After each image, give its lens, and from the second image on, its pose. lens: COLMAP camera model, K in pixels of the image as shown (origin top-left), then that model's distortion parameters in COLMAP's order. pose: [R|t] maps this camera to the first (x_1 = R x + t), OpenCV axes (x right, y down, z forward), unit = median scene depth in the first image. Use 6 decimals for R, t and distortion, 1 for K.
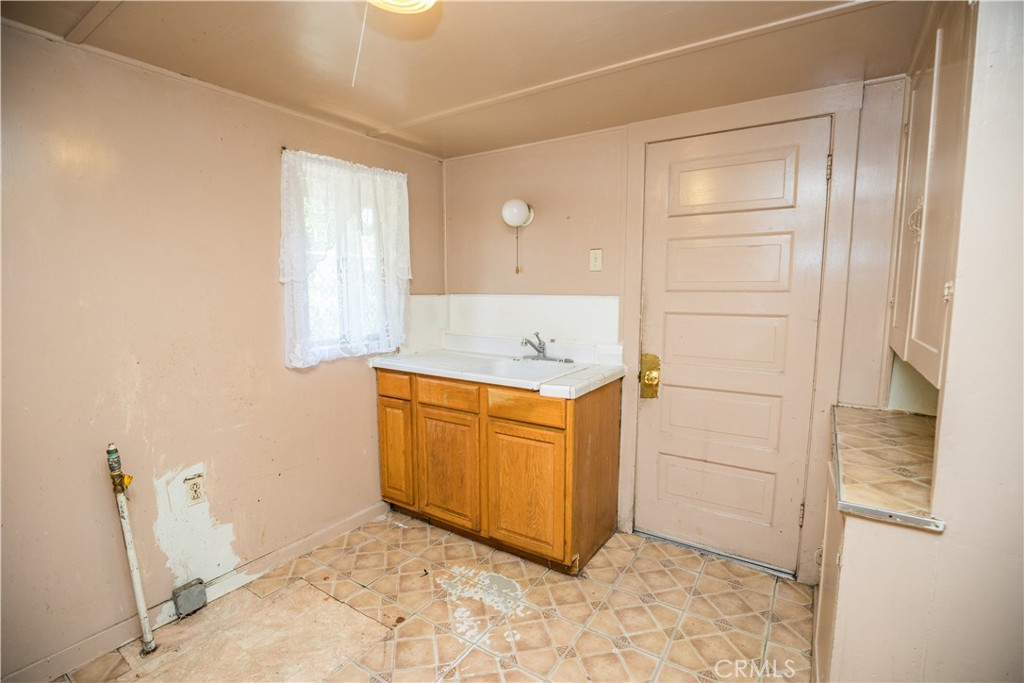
lens RADIAL K [[474.1, 0, 508.8], [0, 474.1, 345.1], [0, 0, 1]] dist [-0.032819, 0.003991]
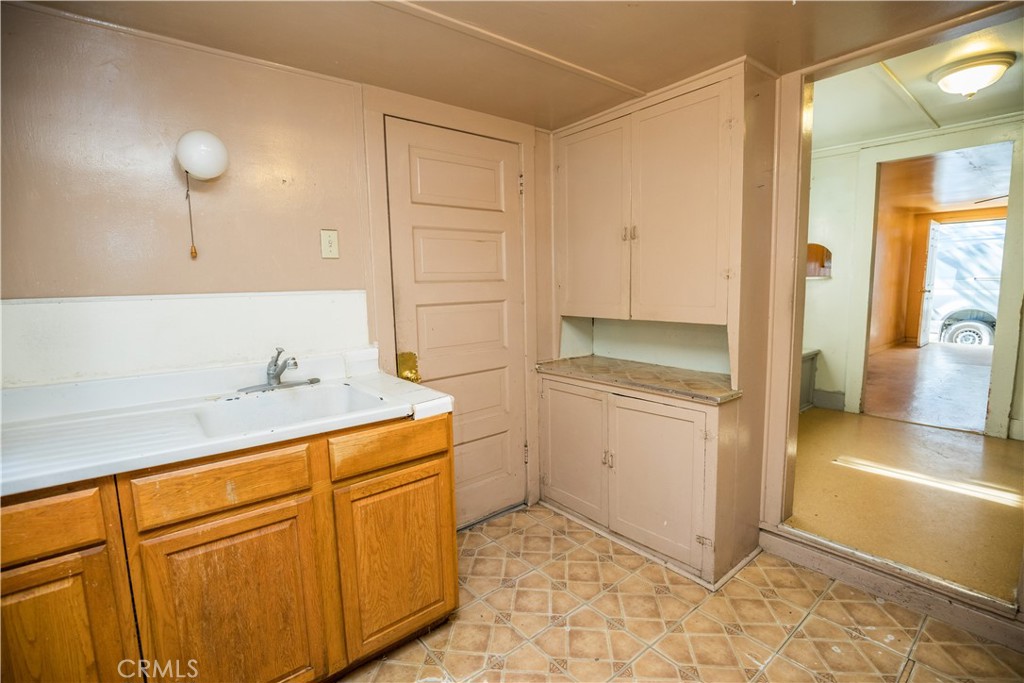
lens RADIAL K [[471.4, 0, 511.5], [0, 471.4, 343.9], [0, 0, 1]] dist [-0.032827, 0.000836]
pose [[0.295409, -0.128187, 0.946732, -0.545344], [0.133042, 0.986822, 0.092102, -0.058439], [-0.946062, 0.098748, 0.308570, 0.577887]]
